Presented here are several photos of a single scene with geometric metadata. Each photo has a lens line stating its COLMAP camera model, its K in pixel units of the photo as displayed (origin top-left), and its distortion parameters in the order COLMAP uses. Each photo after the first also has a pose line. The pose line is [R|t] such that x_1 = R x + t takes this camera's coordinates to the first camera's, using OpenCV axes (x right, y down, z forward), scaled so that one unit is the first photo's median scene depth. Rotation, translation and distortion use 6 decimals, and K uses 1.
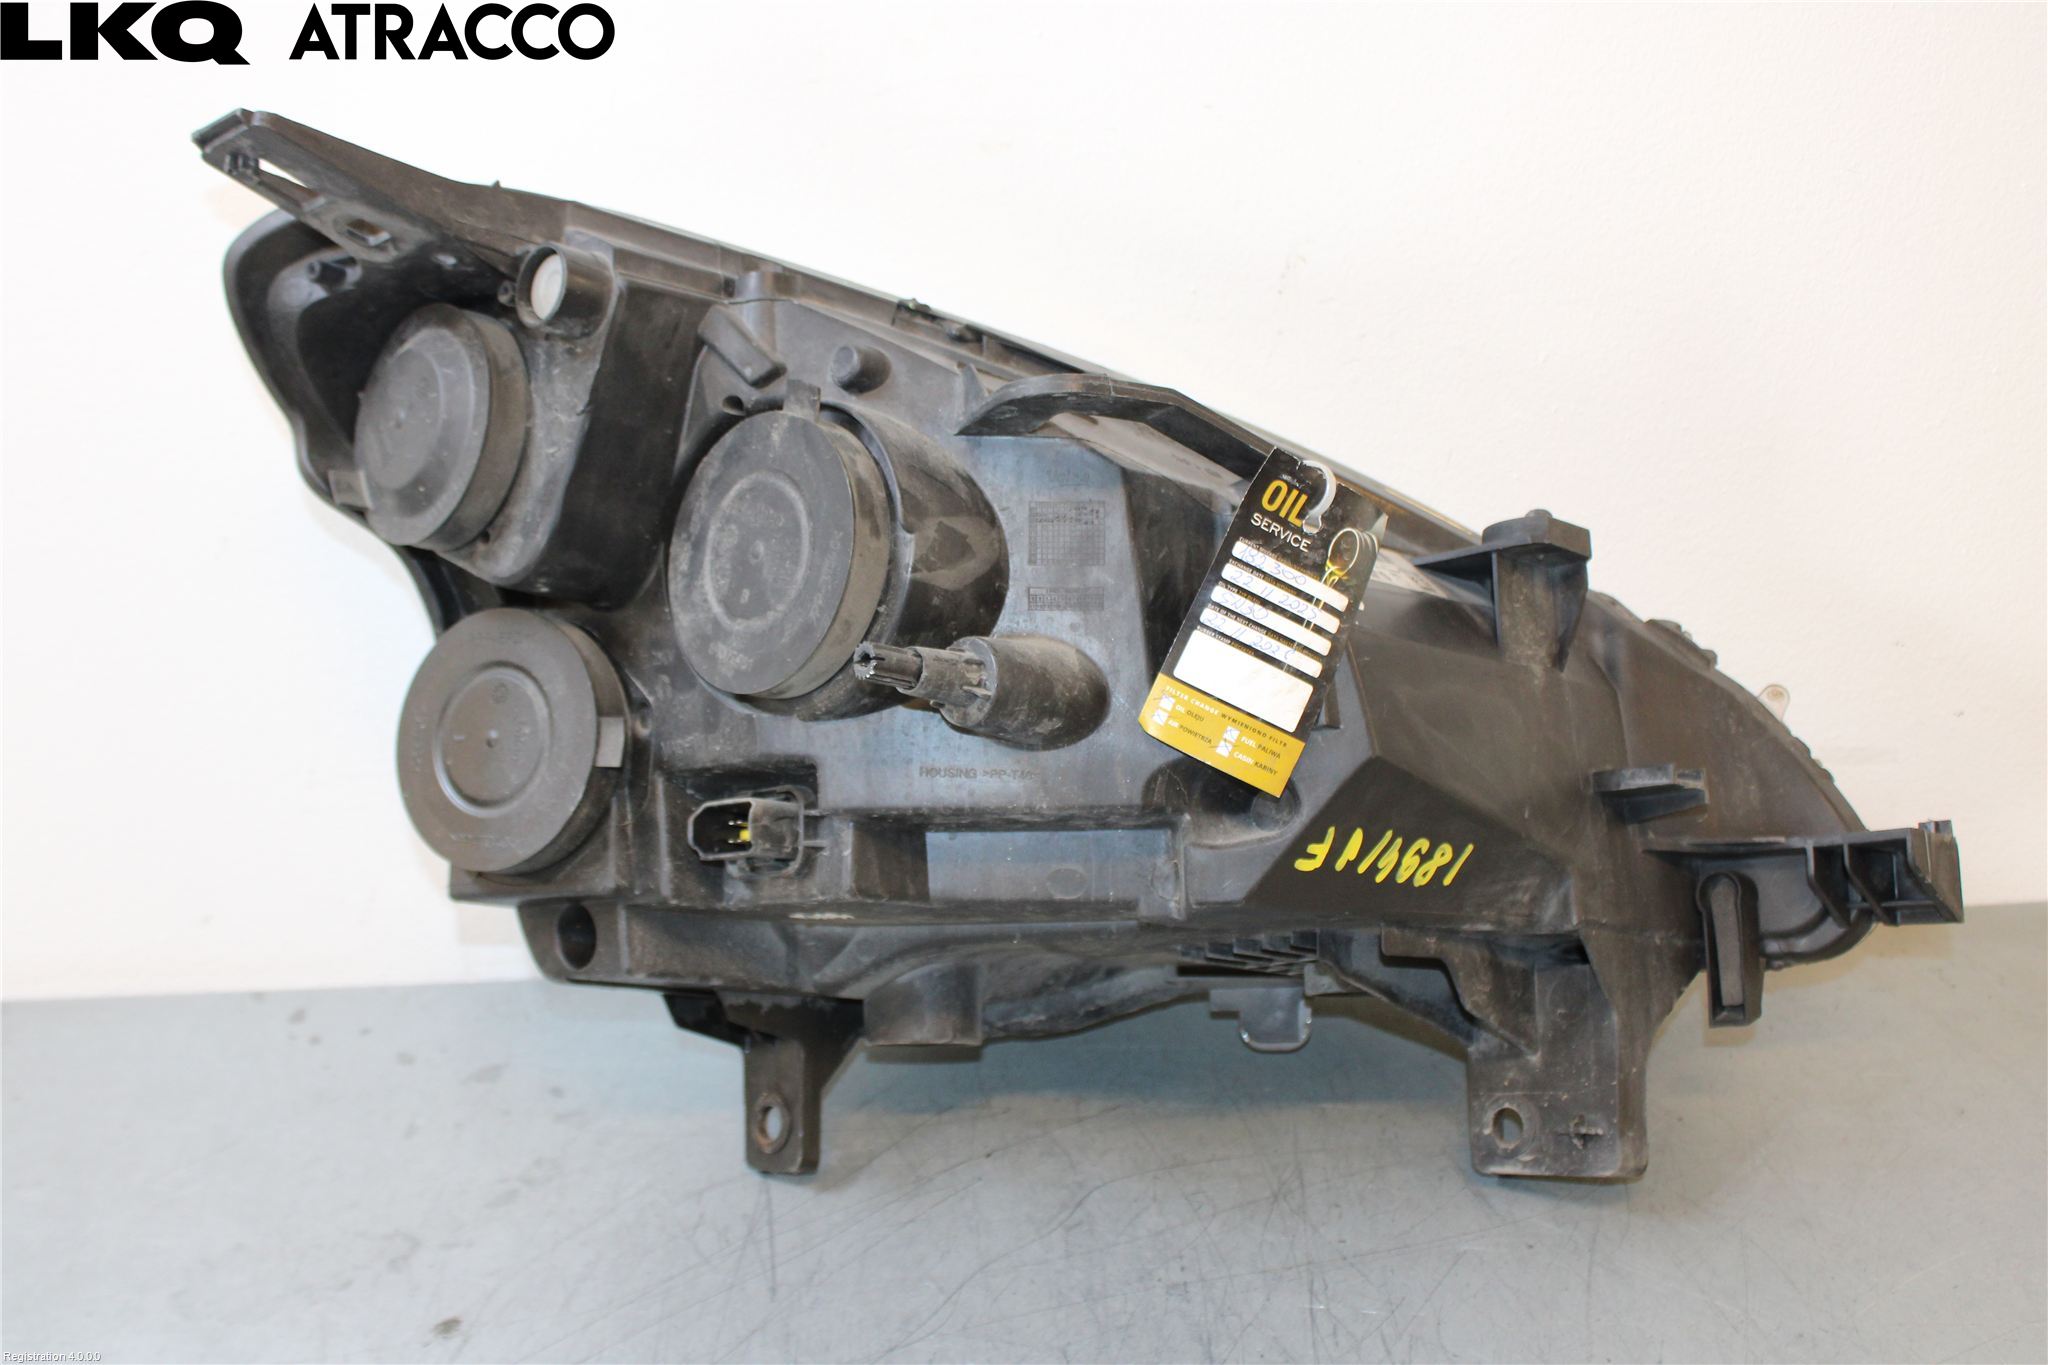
lens RADIAL K [[2415.7, 0, 1024.7], [0, 2415.7, 678.4], [0, 0, 1]] dist [-0.077033, 0.000000]
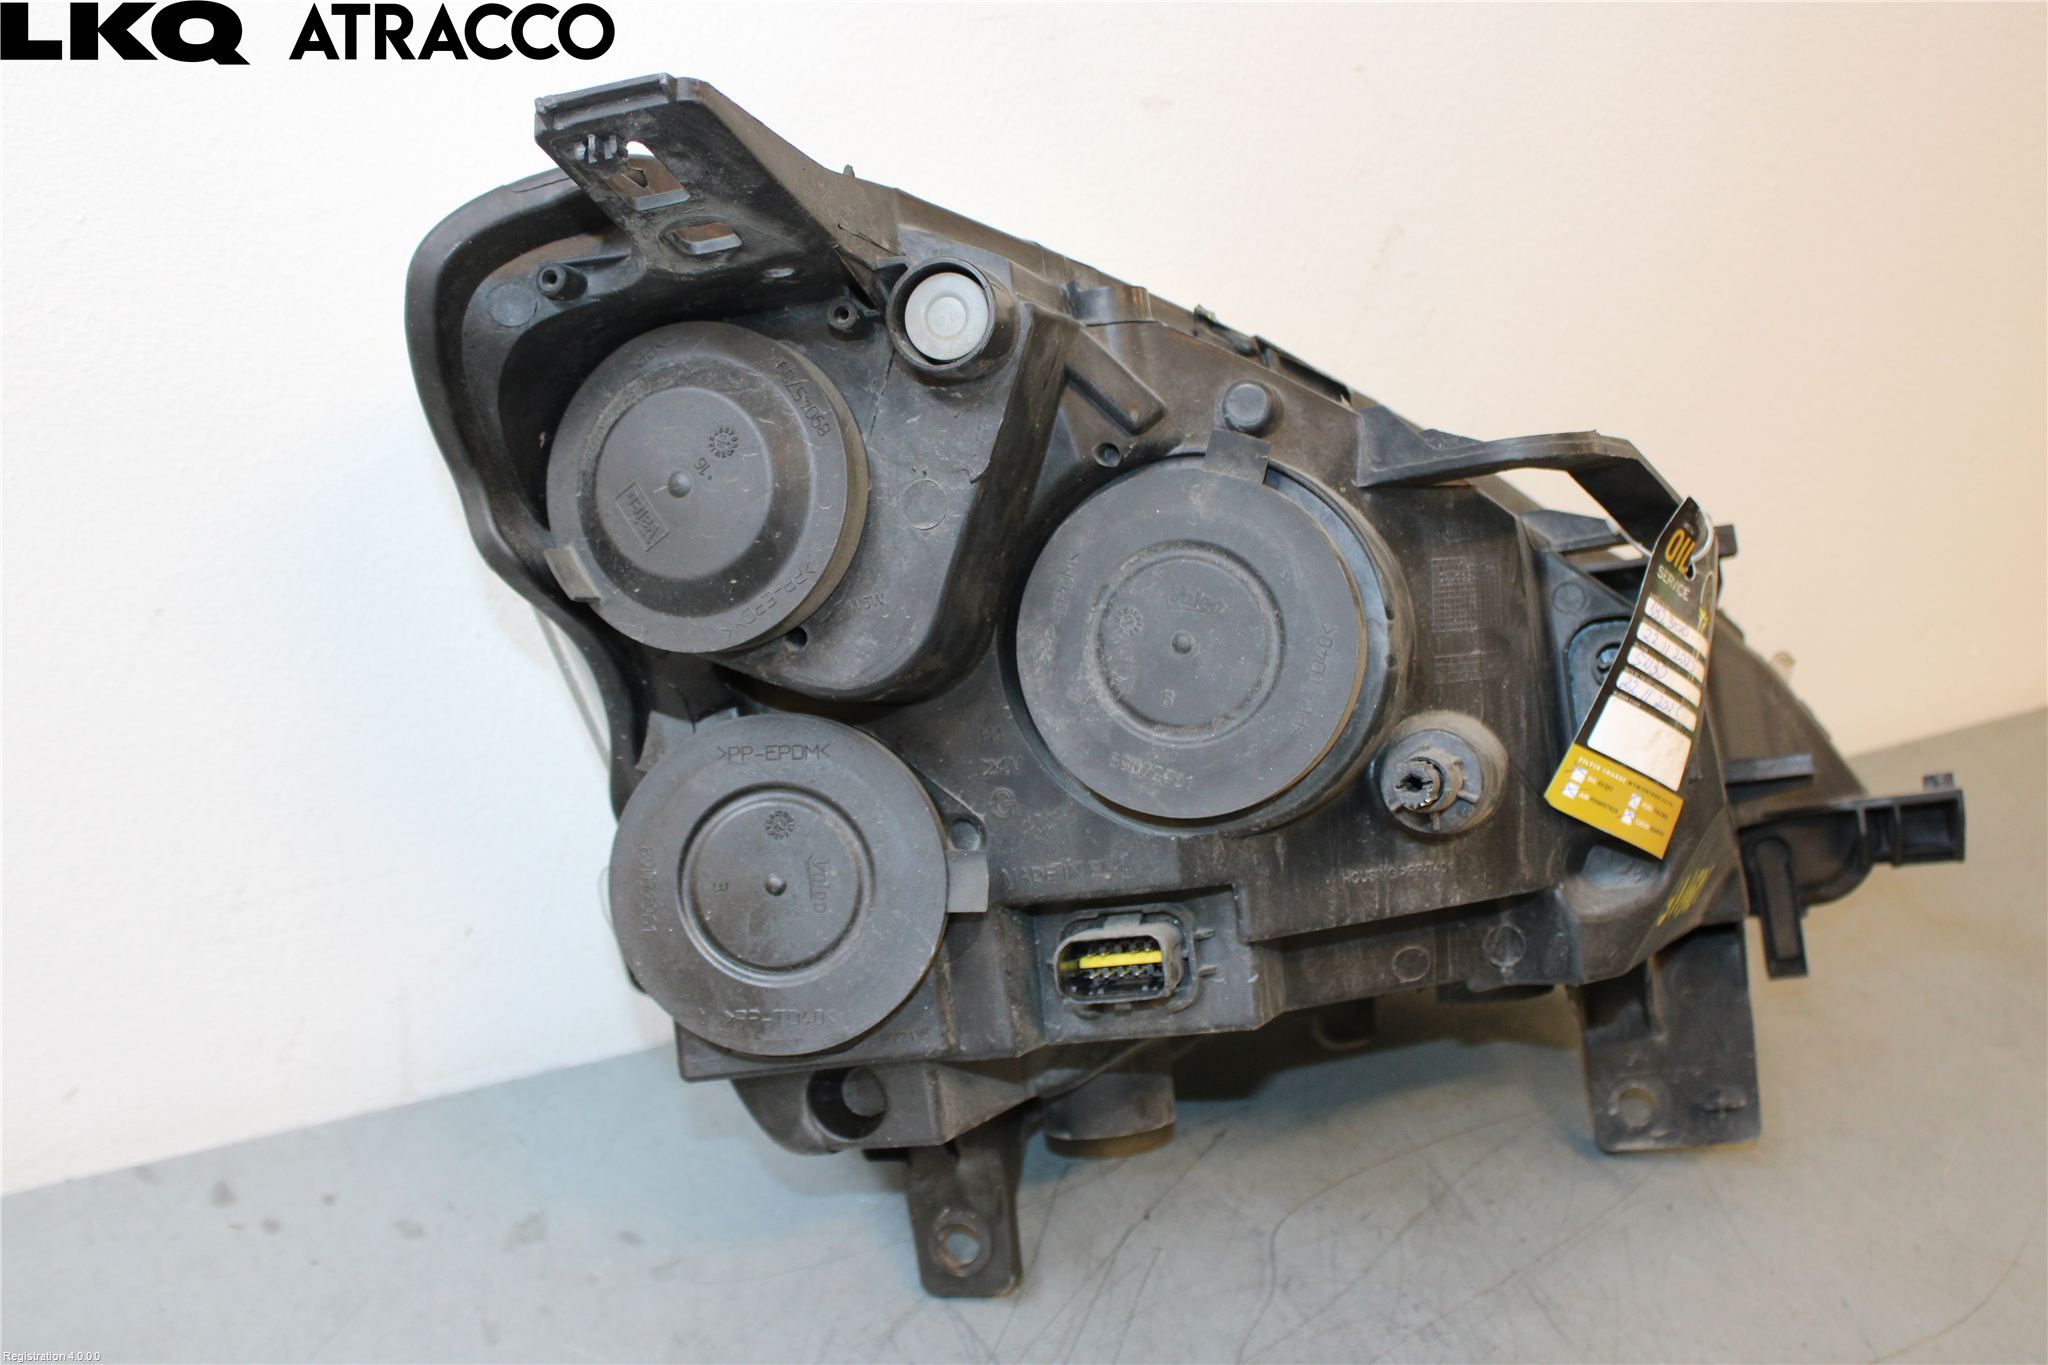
lens RADIAL K [[2153.9, 0, 1023.4], [0, 2153.9, 685.8], [0, 0, 1]] dist [-0.086310, 0.000000]
pose [[0.878049, -0.088648, 0.470289, -0.488372], [0.029702, 0.990894, 0.131325, -0.131800], [-0.477648, -0.101341, 0.872687, 0.376942]]
